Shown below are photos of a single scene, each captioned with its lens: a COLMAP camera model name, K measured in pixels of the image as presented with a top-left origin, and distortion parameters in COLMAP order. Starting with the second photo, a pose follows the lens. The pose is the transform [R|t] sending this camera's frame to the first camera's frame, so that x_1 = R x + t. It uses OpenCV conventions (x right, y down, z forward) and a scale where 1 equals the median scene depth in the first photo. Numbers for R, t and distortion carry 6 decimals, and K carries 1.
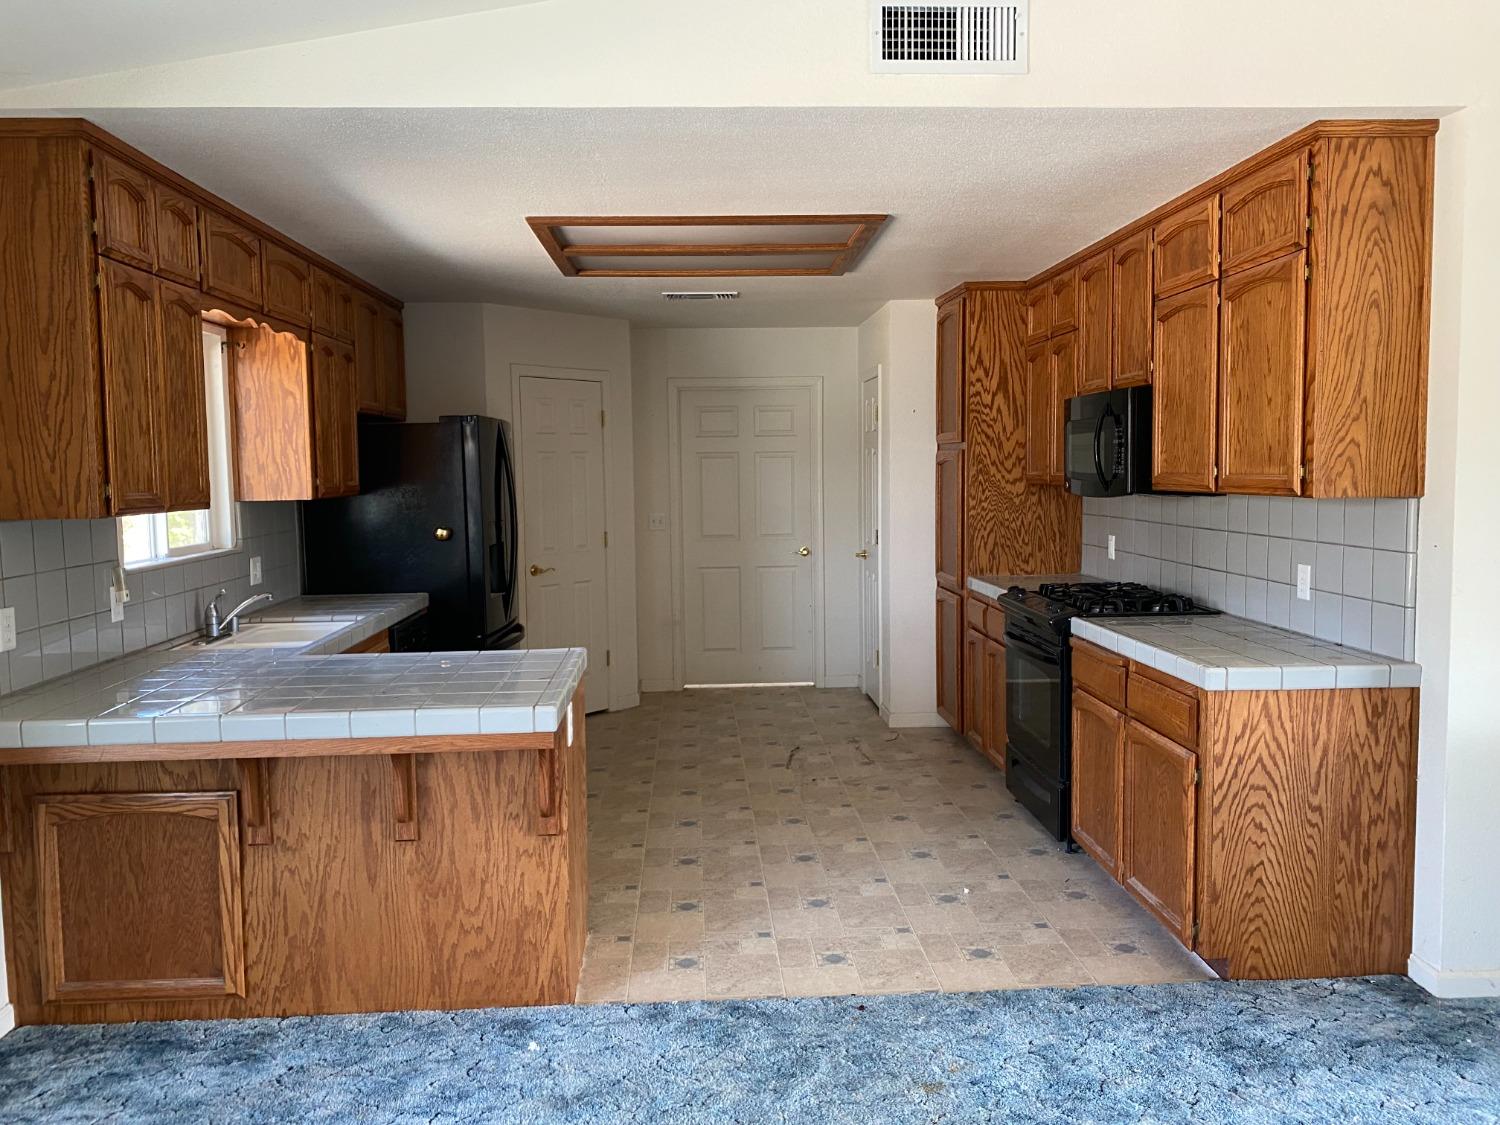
lens RADIAL K [[1176.3, 0, 750.0], [0, 1176.3, 562.5], [0, 0, 1]] dist [0.013714, 0.003252]
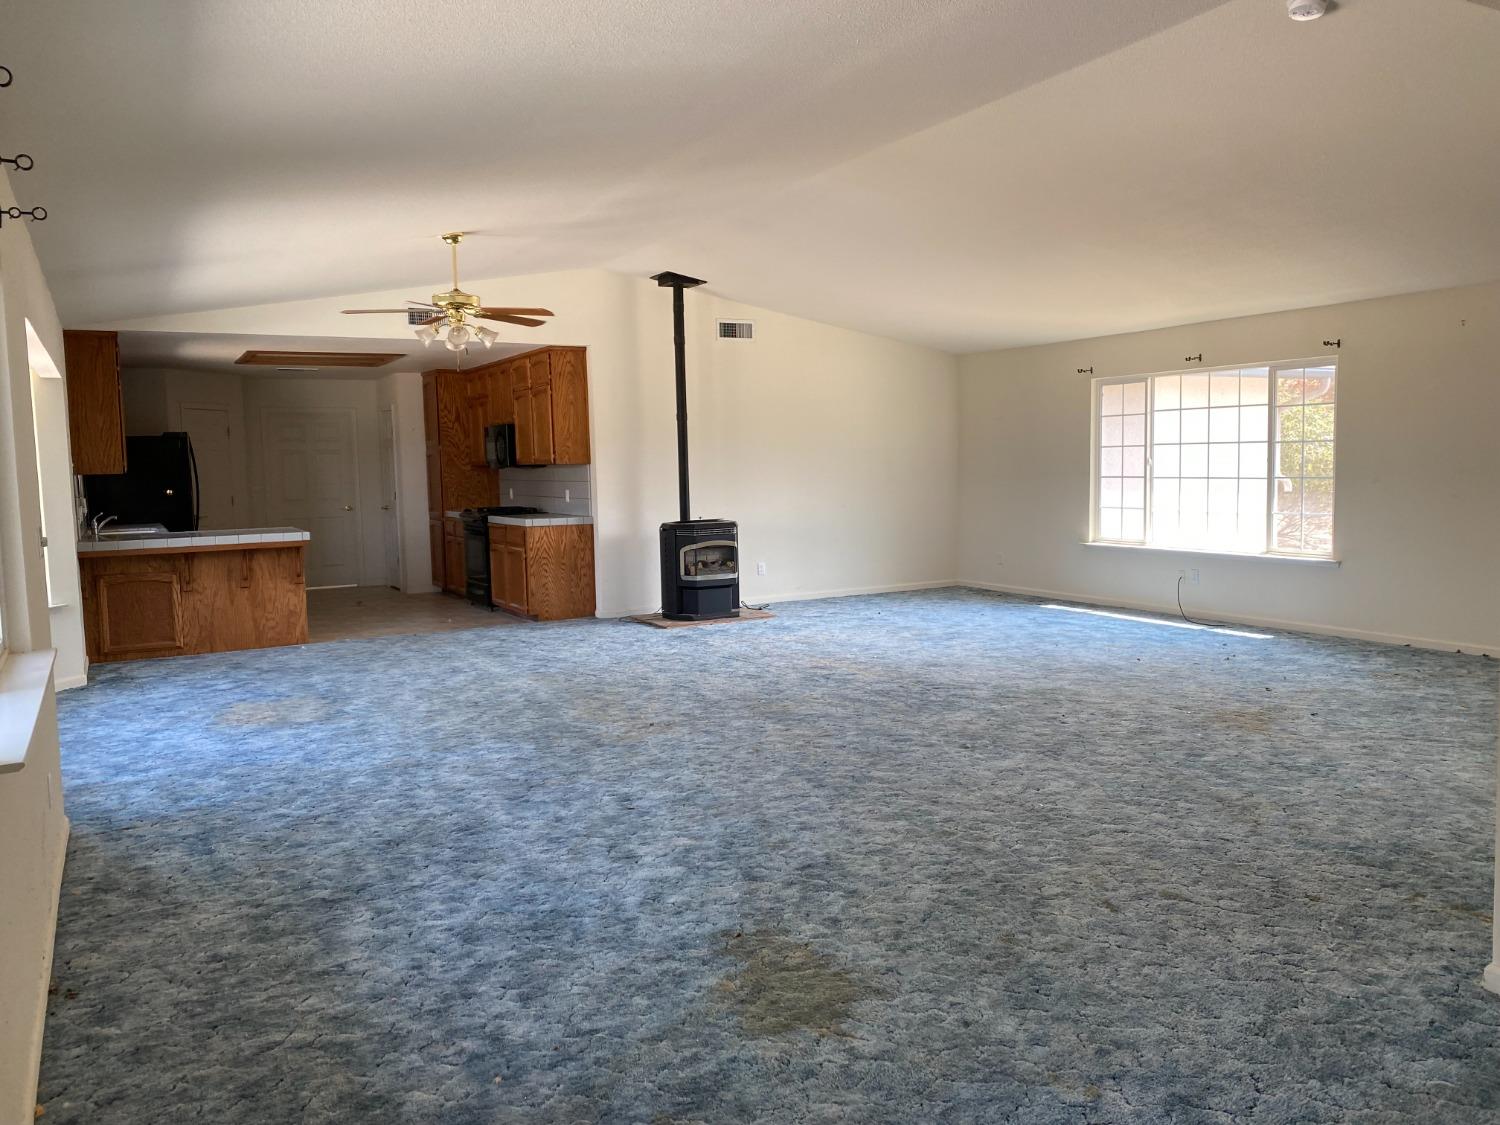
lens RADIAL K [[1148.0, 0, 802.6], [0, 1148.0, 565.5], [0, 0, 1]] dist [0.004641, -0.000687]
pose [[0.884354, -0.049731, 0.464160, -0.365002], [0.047821, 0.998729, 0.015894, 0.192295], [-0.464361, 0.008141, 0.885609, -1.954392]]
